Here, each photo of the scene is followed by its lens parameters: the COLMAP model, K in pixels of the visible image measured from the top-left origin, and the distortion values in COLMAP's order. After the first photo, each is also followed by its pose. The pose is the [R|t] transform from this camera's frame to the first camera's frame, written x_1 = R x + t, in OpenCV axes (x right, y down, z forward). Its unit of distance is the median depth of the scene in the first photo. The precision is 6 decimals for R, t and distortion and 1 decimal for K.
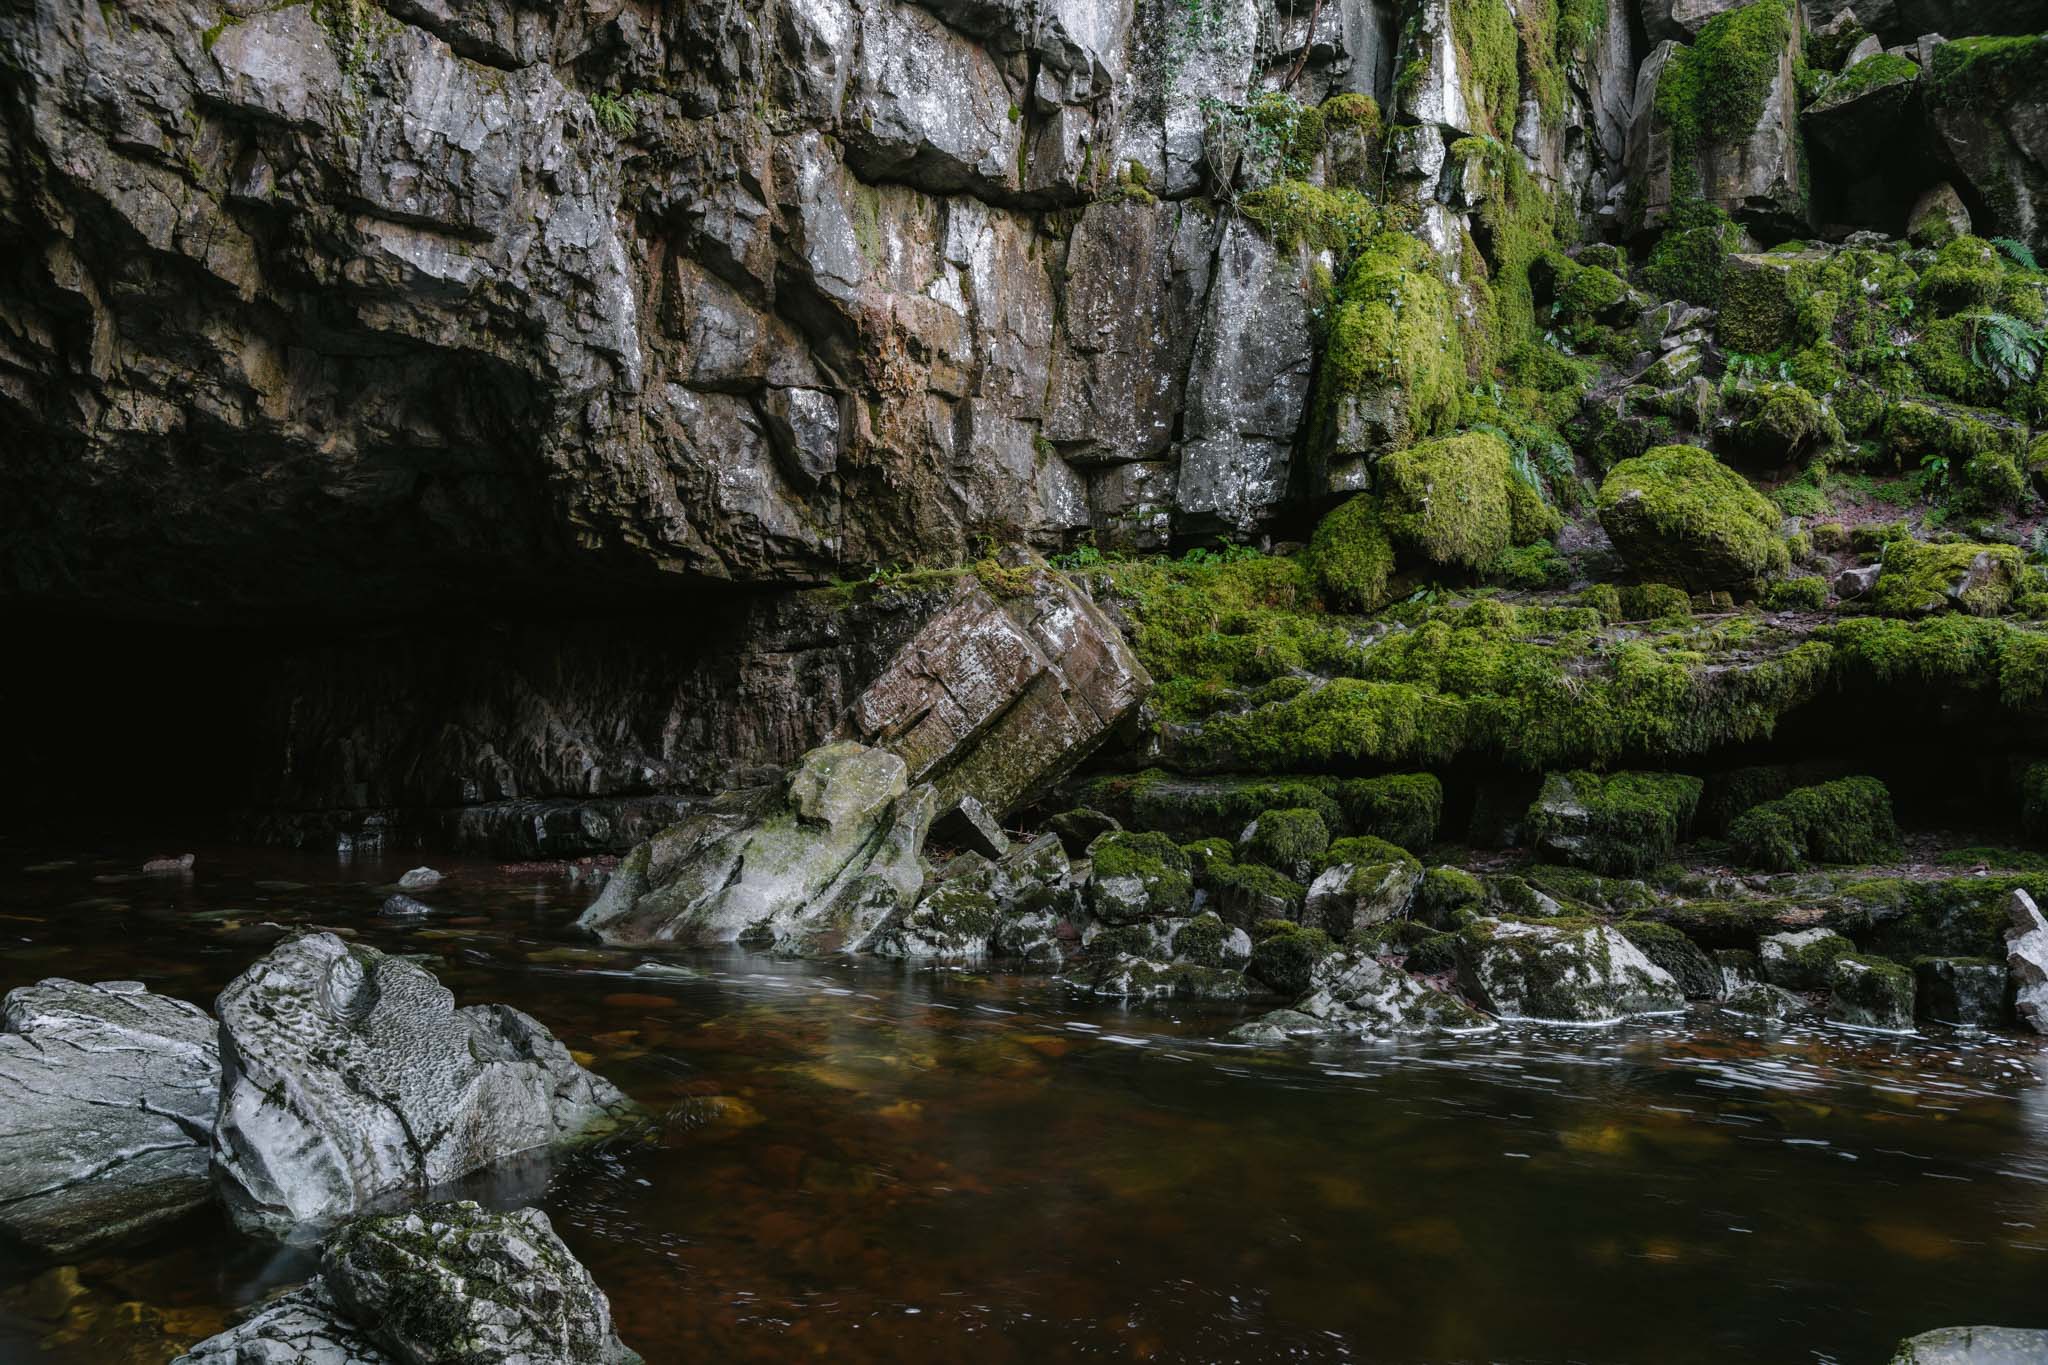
lens RADIAL K [[1630.9, 0, 1024.0], [0, 1630.9, 682.5], [0, 0, 1]] dist [0.002428, -0.007073]
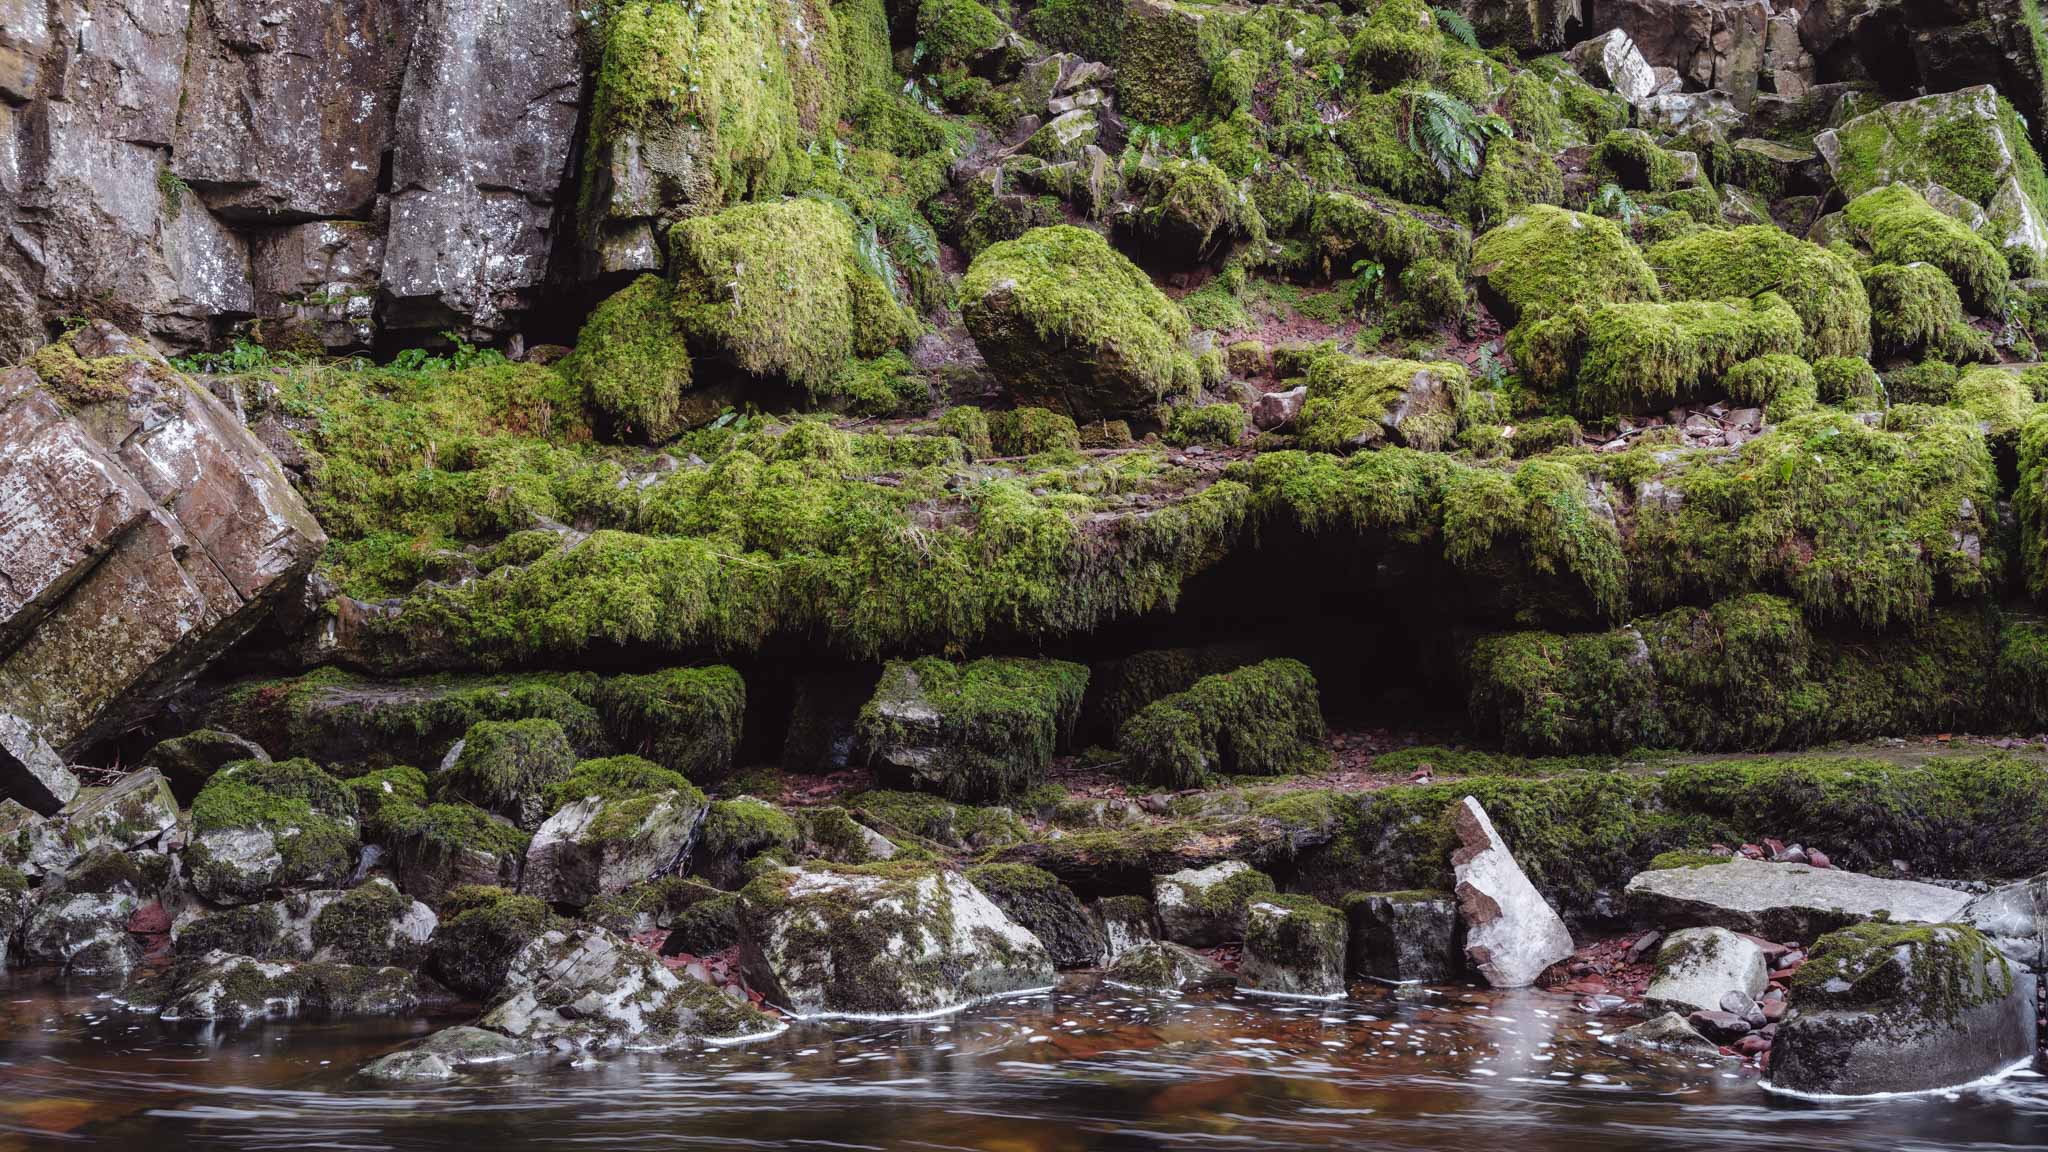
lens RADIAL K [[2071.1, 0, 1024.0], [0, 2071.1, 576.0], [0, 0, 1]] dist [-0.006914, 0.001847]
pose [[0.940897, 0.002347, 0.338684, 0.065727], [-0.000633, 0.999986, -0.005172, 0.021145], [-0.338691, 0.004652, 0.940886, 0.119889]]
